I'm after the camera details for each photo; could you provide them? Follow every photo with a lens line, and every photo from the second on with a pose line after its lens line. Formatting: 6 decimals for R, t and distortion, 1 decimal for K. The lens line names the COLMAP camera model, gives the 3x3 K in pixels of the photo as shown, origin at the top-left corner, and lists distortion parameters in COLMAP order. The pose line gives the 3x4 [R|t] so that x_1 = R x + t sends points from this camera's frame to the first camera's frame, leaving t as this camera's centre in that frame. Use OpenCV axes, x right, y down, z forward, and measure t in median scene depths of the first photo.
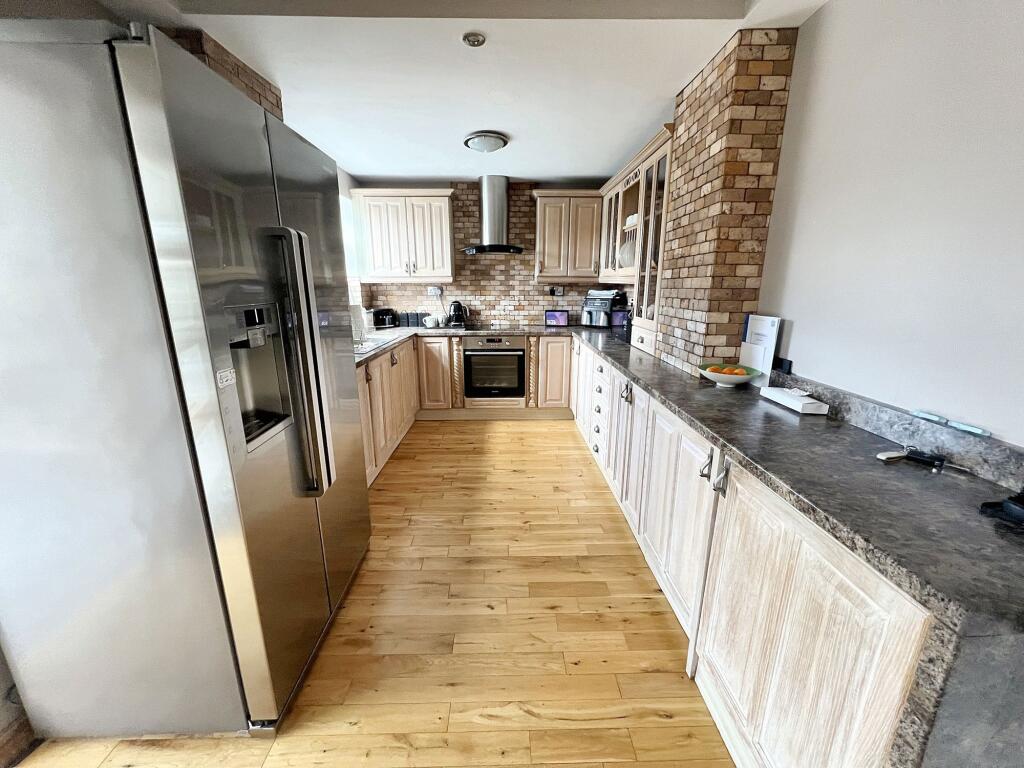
lens RADIAL K [[410.1, 0, 513.4], [0, 410.1, 385.7], [0, 0, 1]] dist [-0.003156, -0.000118]
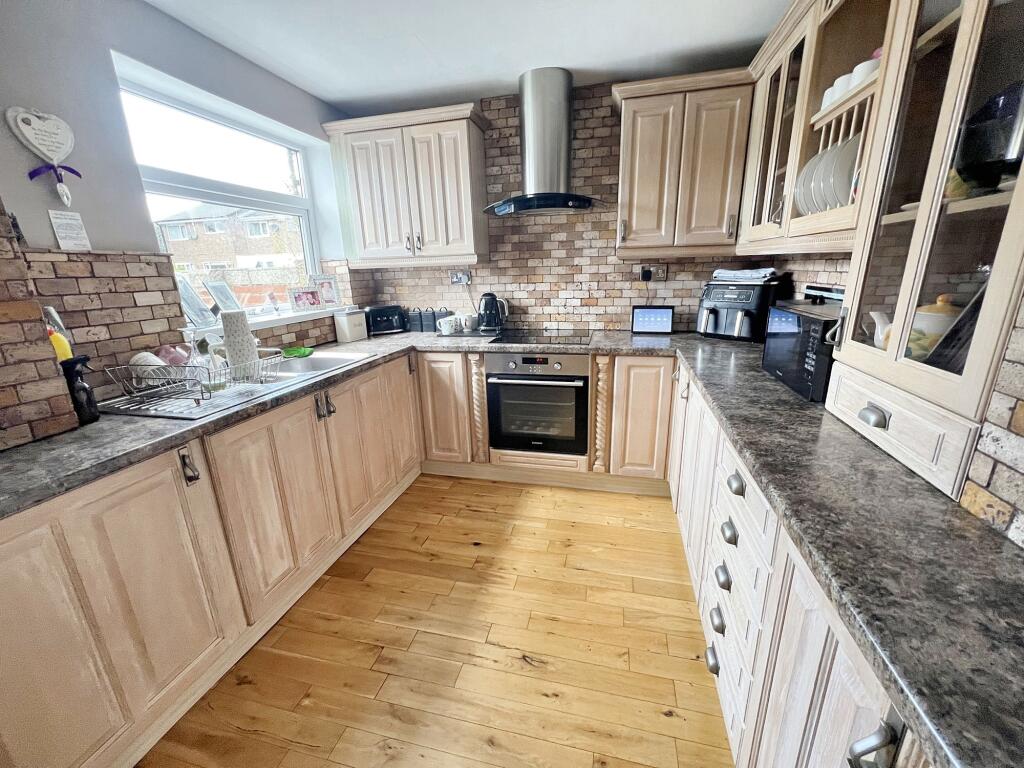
lens RADIAL K [[410.1, 0, 512.1], [0, 410.1, 385.7], [0, 0, 1]] dist [-0.003156, -0.000118]
pose [[0.965289, 0.043889, -0.257470, 0.072116], [-0.033223, 0.998406, 0.045634, -0.096626], [0.259062, -0.035496, 0.965208, 0.403815]]
